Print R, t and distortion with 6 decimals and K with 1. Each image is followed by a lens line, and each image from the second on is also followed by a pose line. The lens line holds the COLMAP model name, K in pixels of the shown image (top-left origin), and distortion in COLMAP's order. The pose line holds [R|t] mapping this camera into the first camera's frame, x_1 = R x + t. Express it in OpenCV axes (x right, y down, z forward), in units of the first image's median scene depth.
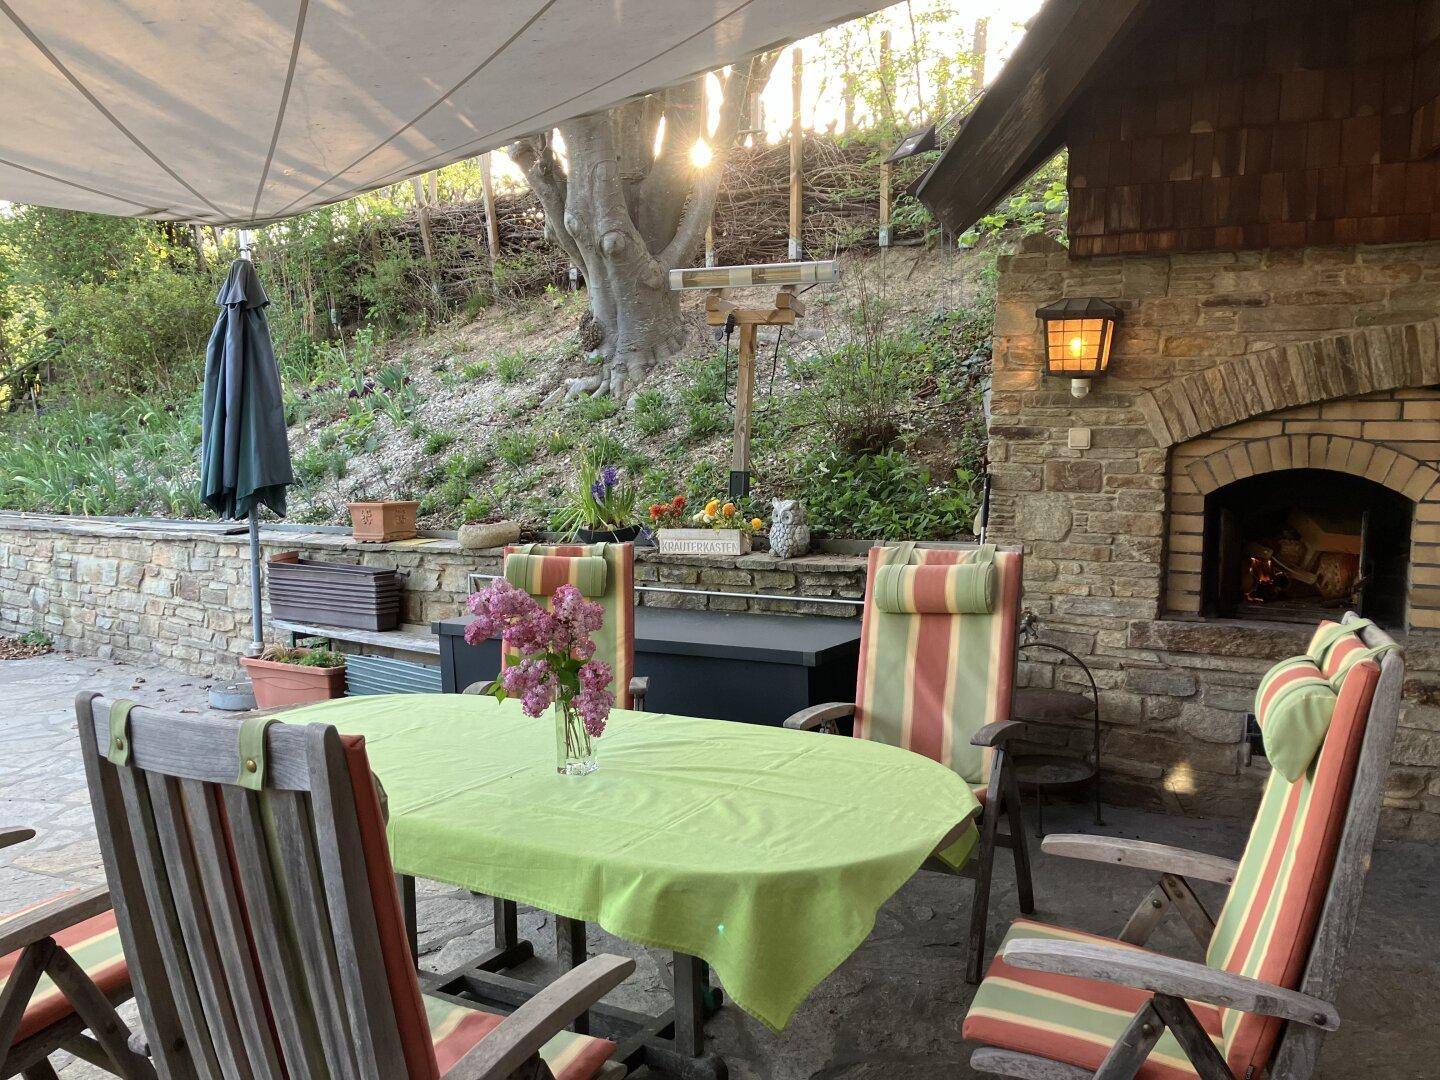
lens RADIAL K [[1190.6, 0, 720.0], [0, 1190.6, 540.0], [0, 0, 1]] dist [0.051471, -0.158476]
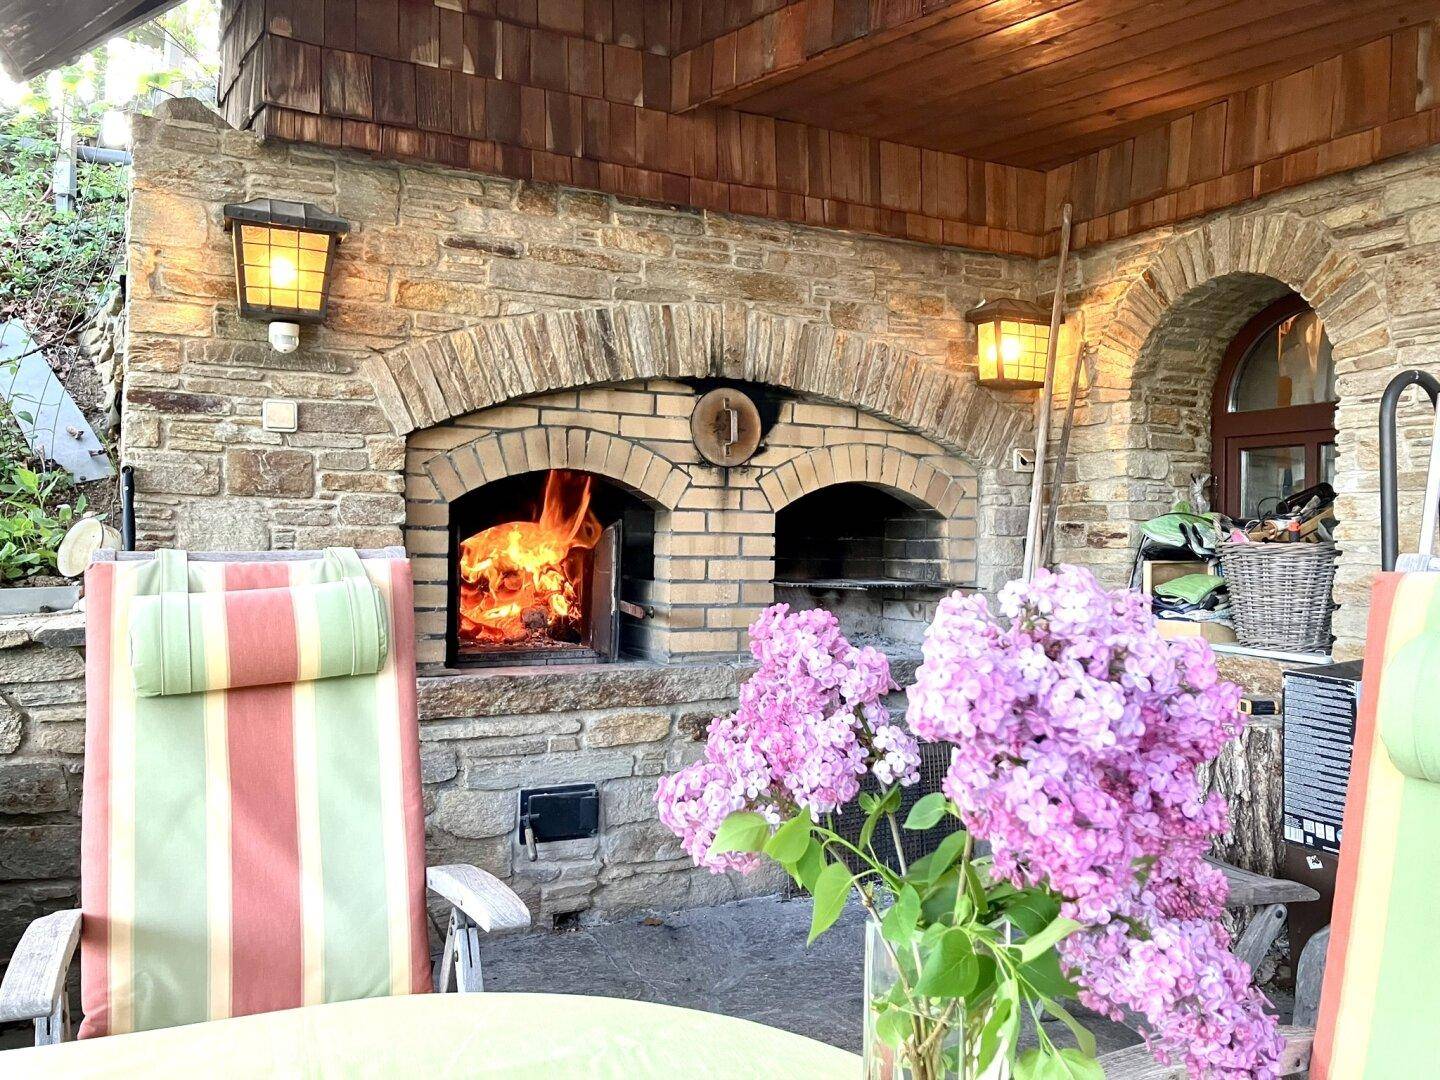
lens RADIAL K [[1190.6, 0, 720.0], [0, 1190.6, 540.0], [0, 0, 1]] dist [0.051471, -0.158476]
pose [[0.585077, -0.002626, 0.810974, -0.096971], [0.061057, 0.997299, -0.040820, 0.026490], [-0.808676, 0.073398, 0.583657, 0.447772]]
